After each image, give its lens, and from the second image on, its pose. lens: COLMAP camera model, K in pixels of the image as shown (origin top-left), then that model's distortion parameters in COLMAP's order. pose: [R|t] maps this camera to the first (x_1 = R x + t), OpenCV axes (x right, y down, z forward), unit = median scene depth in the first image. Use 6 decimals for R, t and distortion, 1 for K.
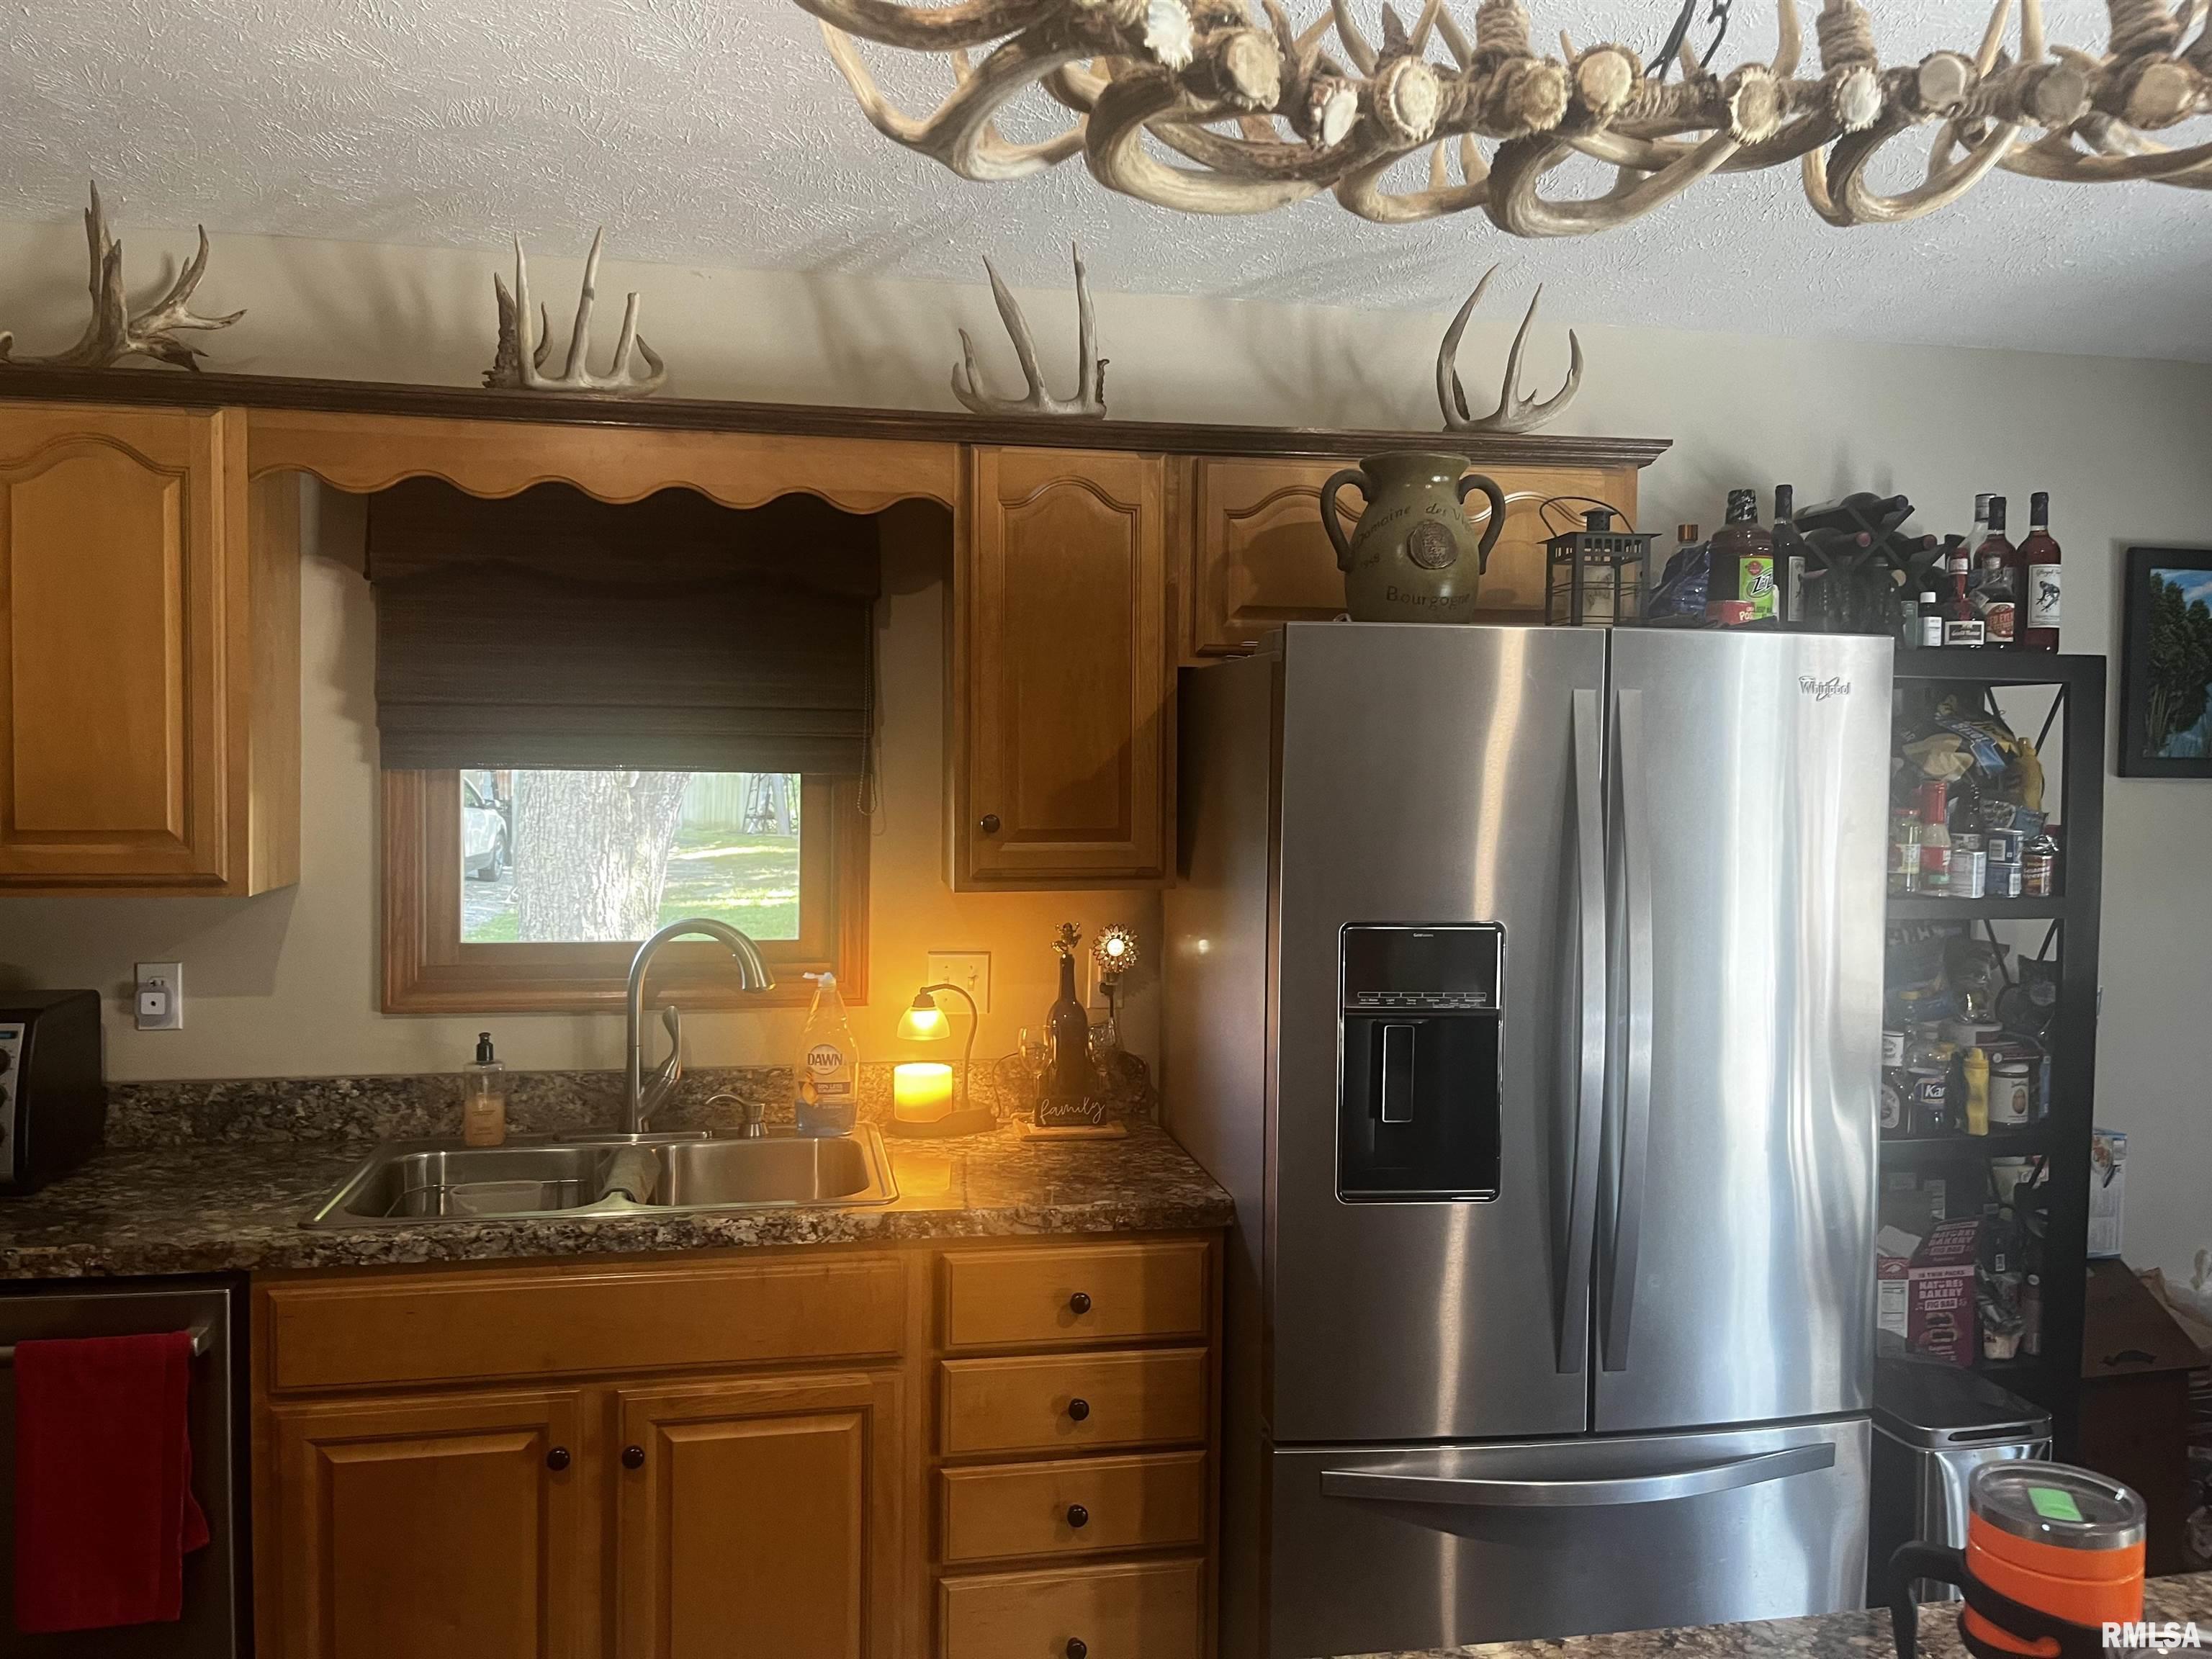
lens RADIAL K [[1674.8, 0, 1104.7], [0, 1674.8, 823.7], [0, 0, 1]] dist [0.065628, -0.092088]
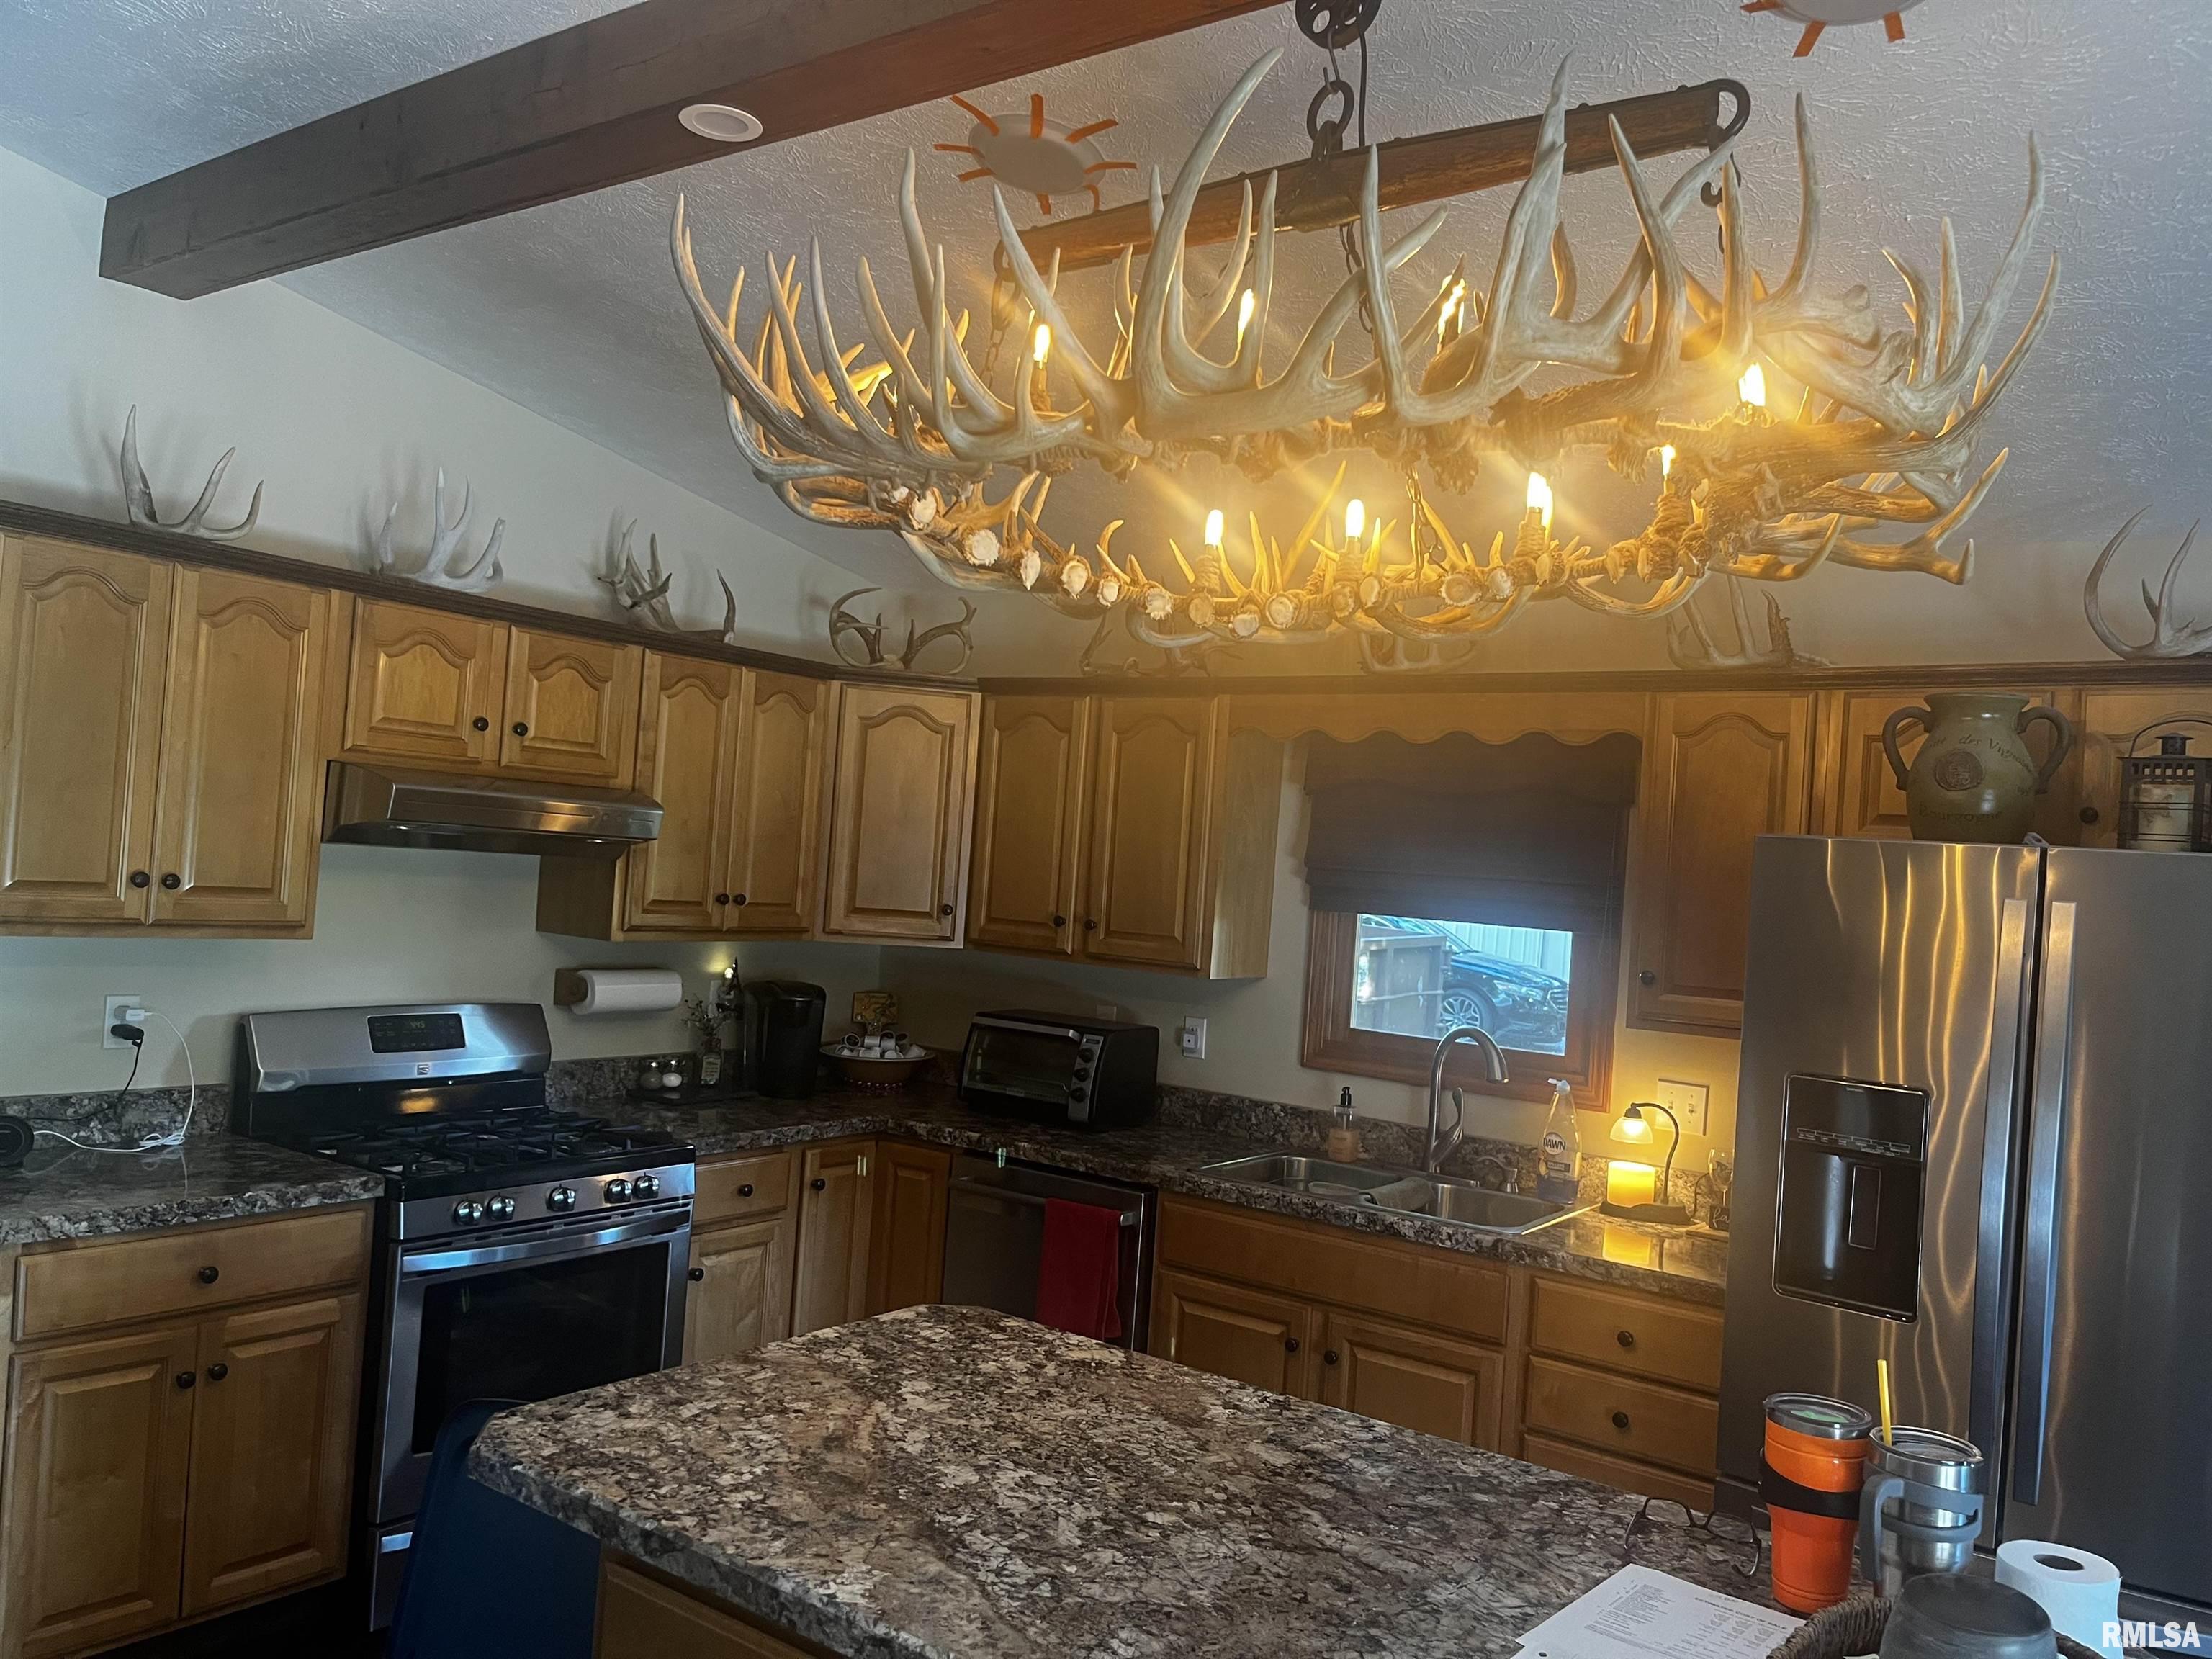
lens RADIAL K [[1674.8, 0, 1102.2], [0, 1674.8, 843.1], [0, 0, 1]] dist [0.065628, -0.092088]
pose [[0.685547, 0.028481, -0.727471, 0.580840], [-0.088874, 0.995035, -0.044795, -0.007151], [0.722583, 0.095363, 0.684675, -0.218364]]
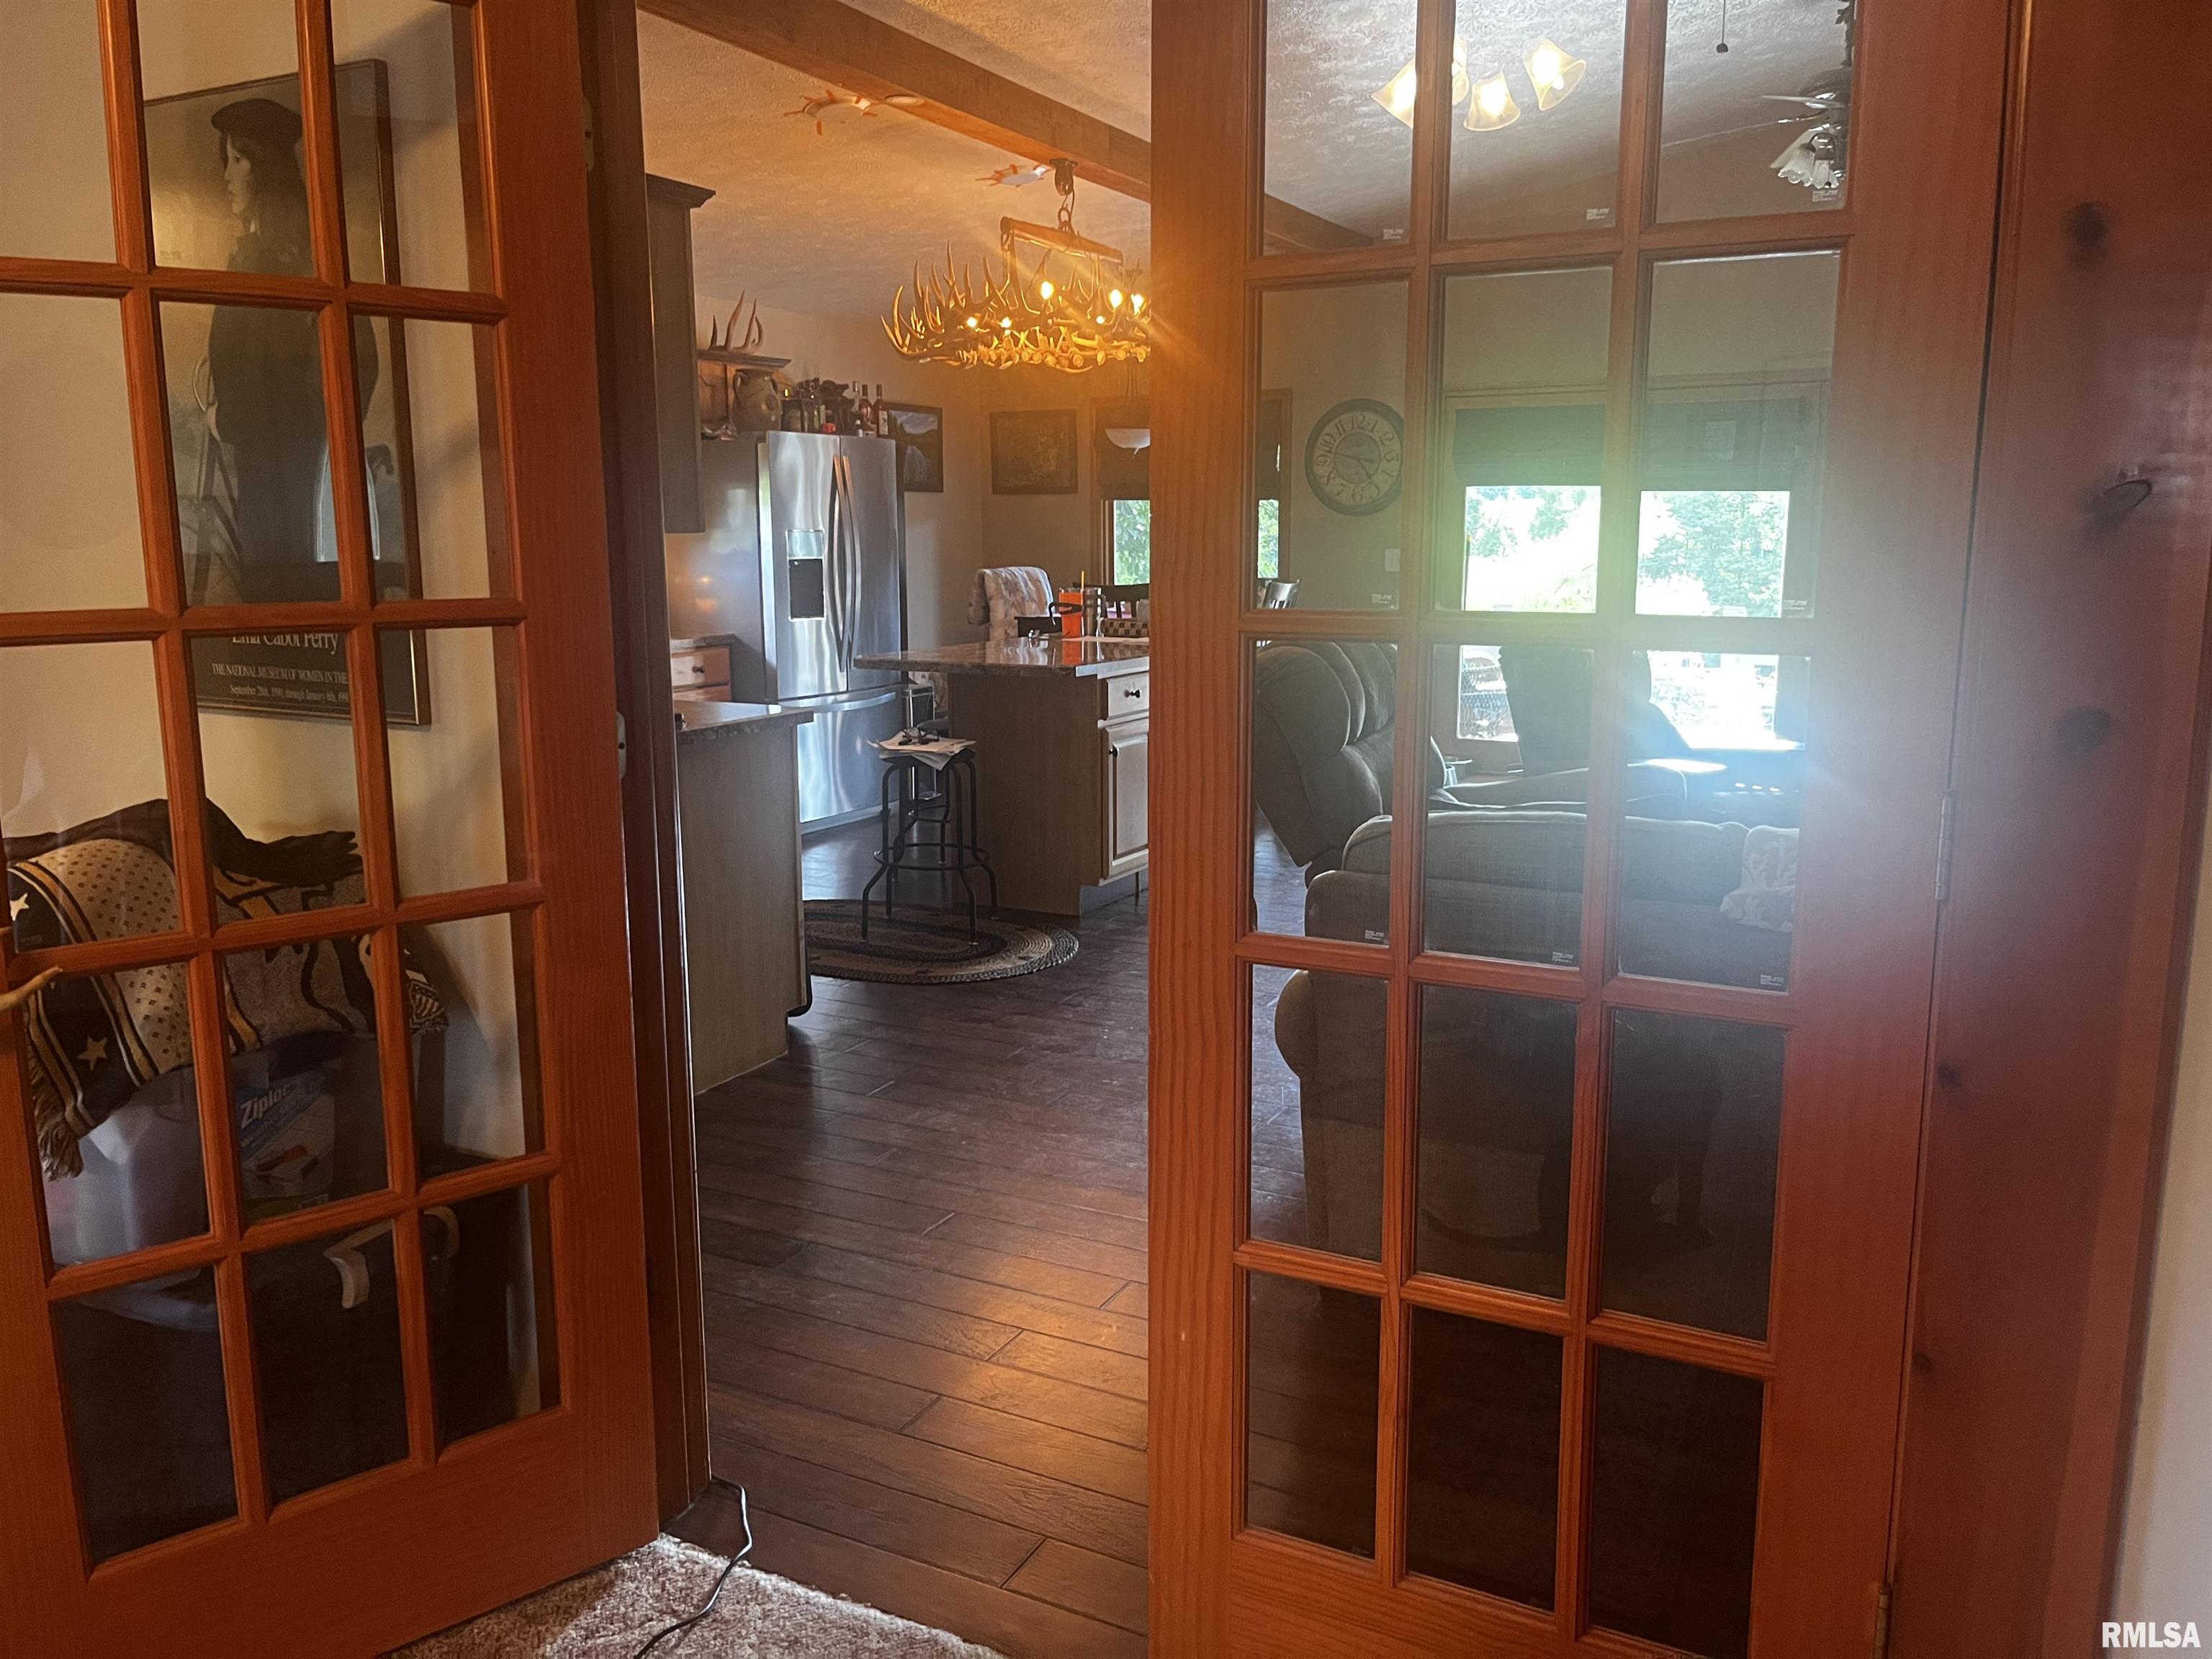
lens RADIAL K [[1674.8, 0, 1115.3], [0, 1674.8, 828.5], [0, 0, 1]] dist [0.065628, -0.092088]
pose [[0.617282, -0.154664, 0.771389, -1.613465], [0.040069, 0.985394, 0.165507, 0.090974], [-0.785721, -0.071256, 0.614464, -1.175768]]
